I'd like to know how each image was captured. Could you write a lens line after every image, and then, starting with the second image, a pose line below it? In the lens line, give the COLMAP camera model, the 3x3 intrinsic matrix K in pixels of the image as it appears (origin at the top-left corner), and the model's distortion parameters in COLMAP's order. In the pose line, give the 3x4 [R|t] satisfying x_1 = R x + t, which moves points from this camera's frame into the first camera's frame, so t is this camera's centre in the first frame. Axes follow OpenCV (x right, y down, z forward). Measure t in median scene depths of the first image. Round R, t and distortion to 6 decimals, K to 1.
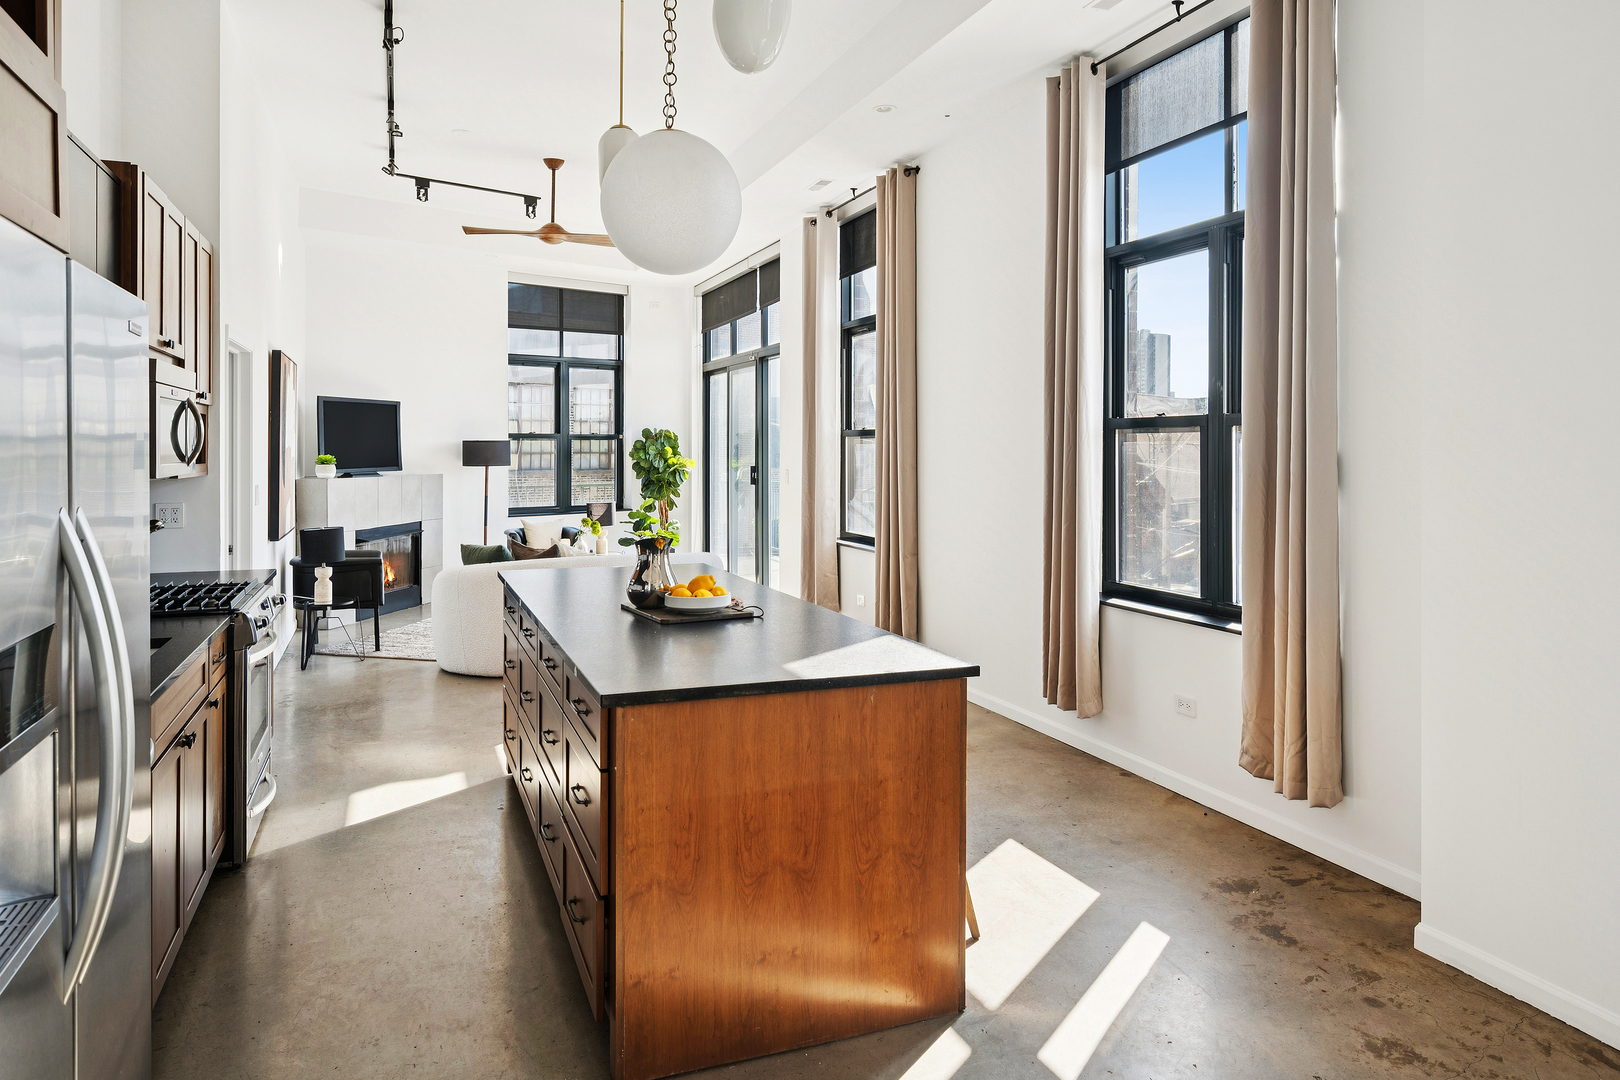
lens RADIAL K [[1062.3, 0, 800.5], [0, 1062.3, 448.9], [0, 0, 1]] dist [-0.002232, -0.000469]
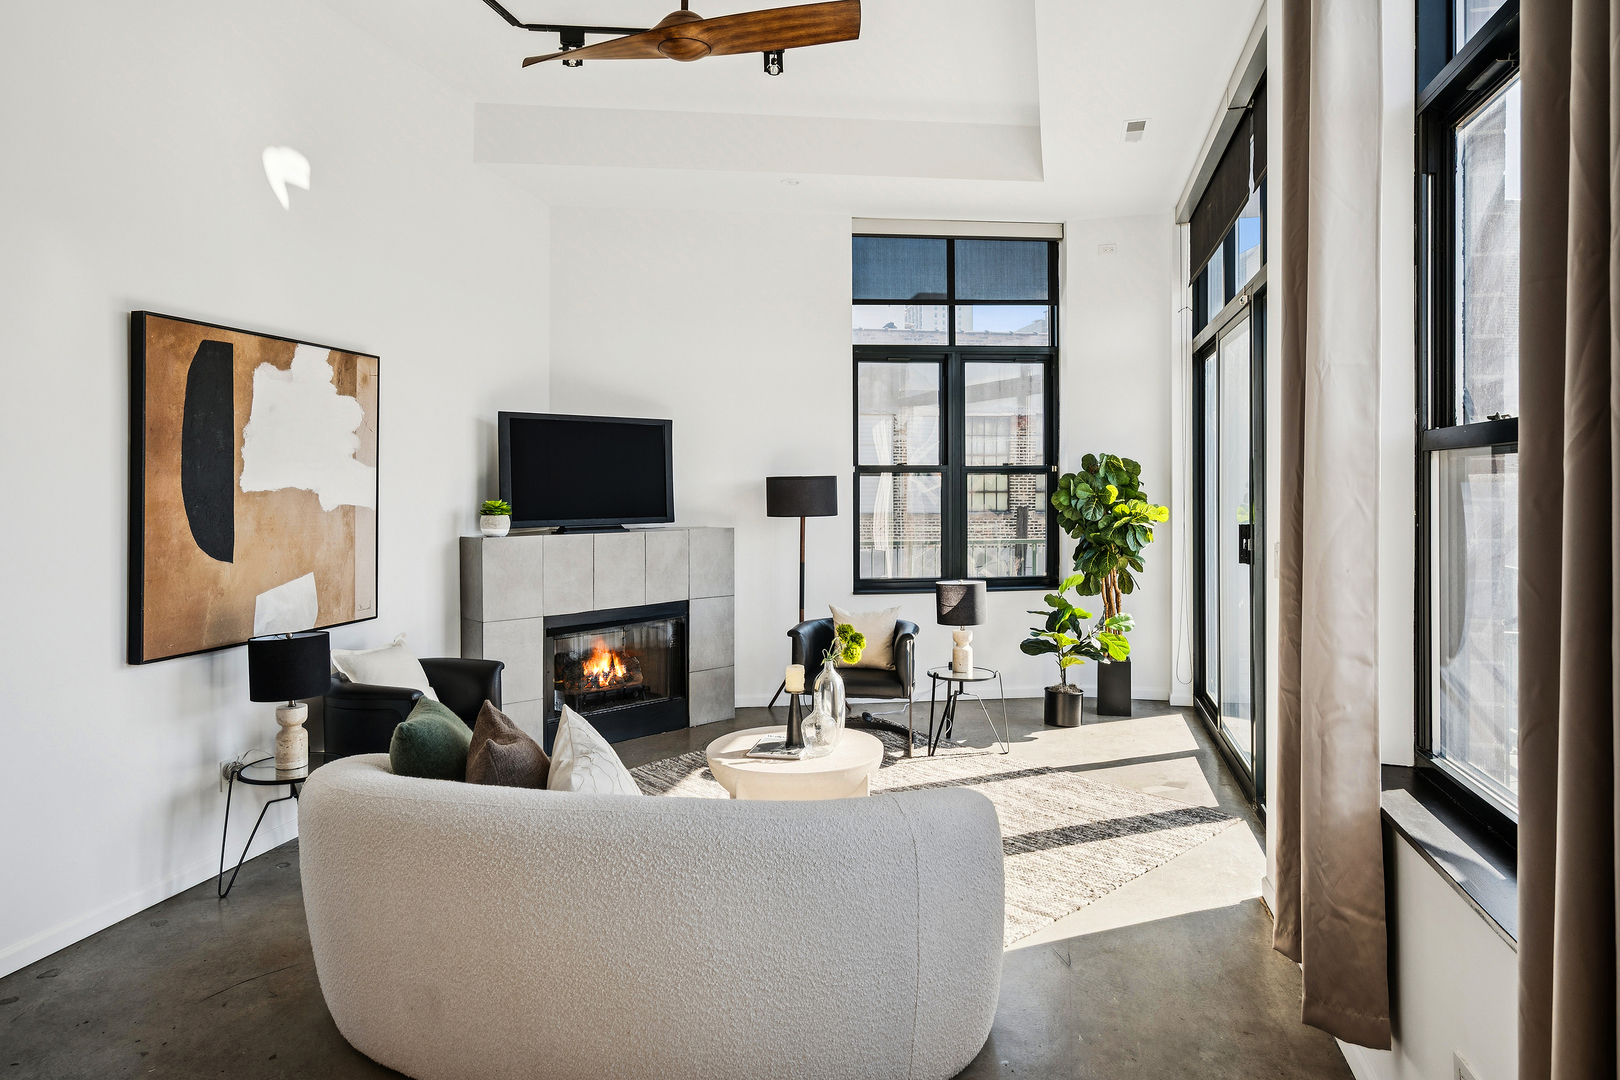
lens RADIAL K [[973.4, 0, 790.9], [0, 973.4, 494.4], [0, 0, 1]] dist [-0.000268, -0.002732]
pose [[0.811787, -0.000088, -0.583953, 0.058523], [0.004557, 0.999970, 0.006184, -0.001193], [0.583935, -0.007681, 0.811764, 0.683902]]
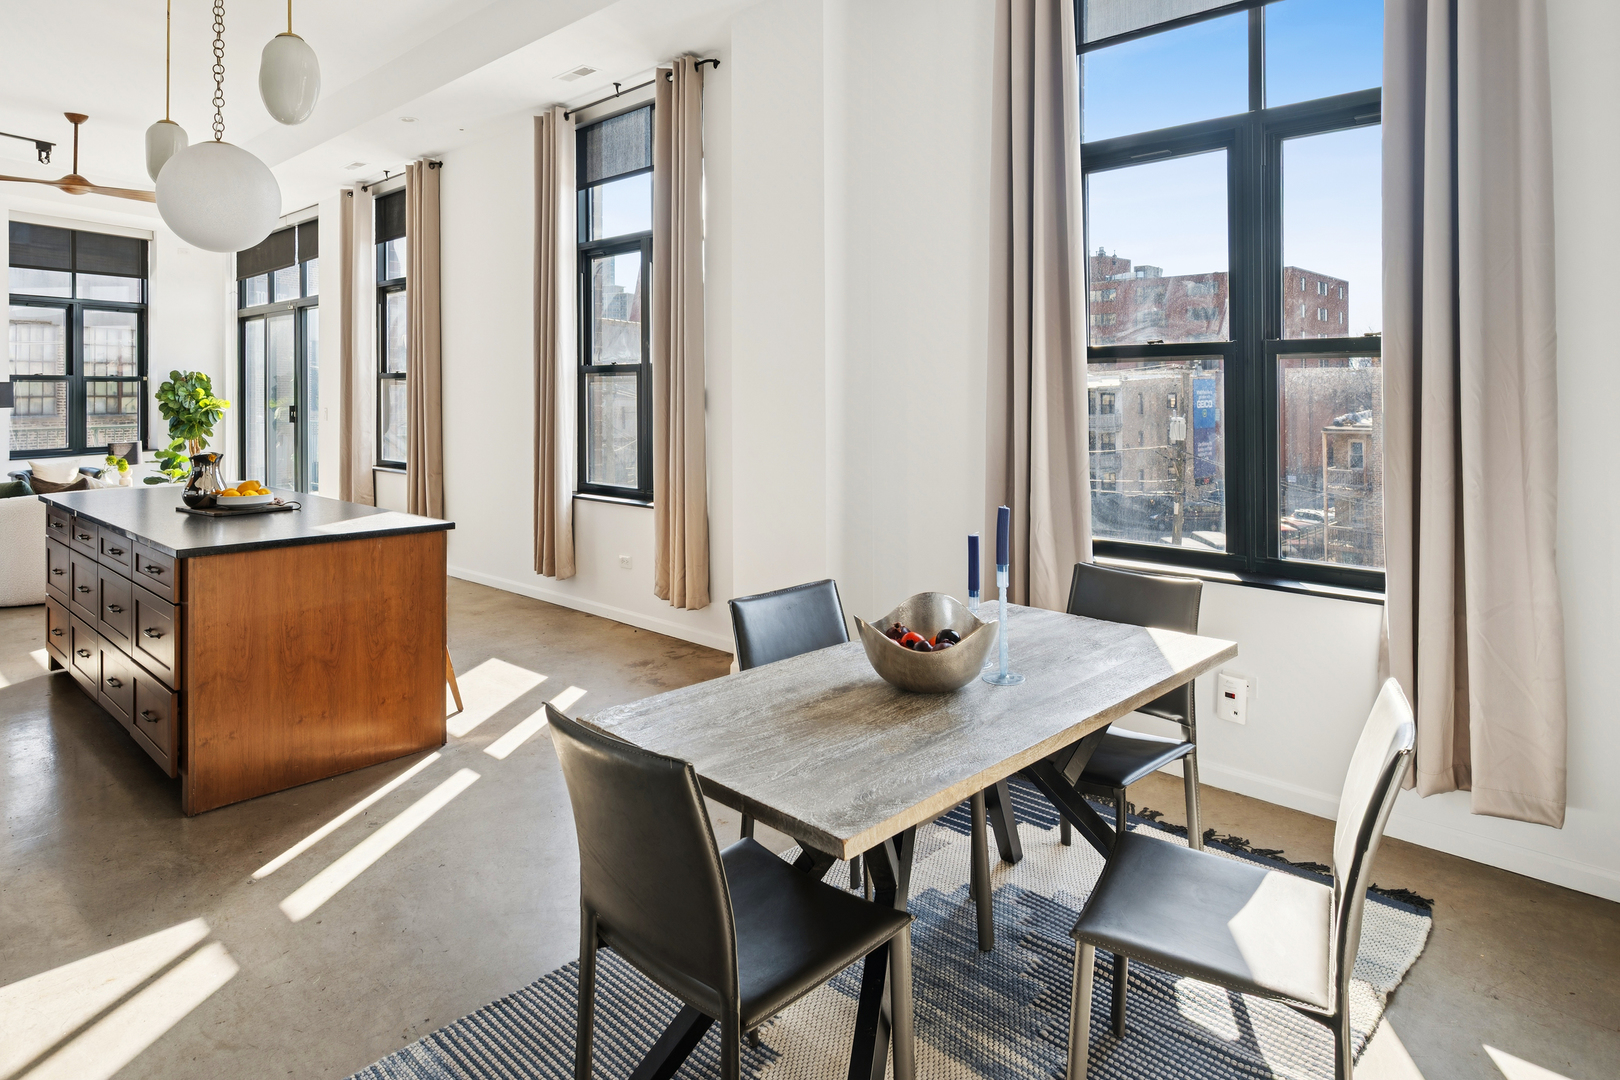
lens RADIAL K [[973.4, 0, 812.2], [0, 973.4, 391.6], [0, 0, 1]] dist [-0.000268, -0.002732]
pose [[0.901848, -0.002634, 0.432045, 0.007942], [0.002748, 0.999996, 0.000359, 0.003713], [-0.432045, 0.000863, 0.901852, -0.182348]]
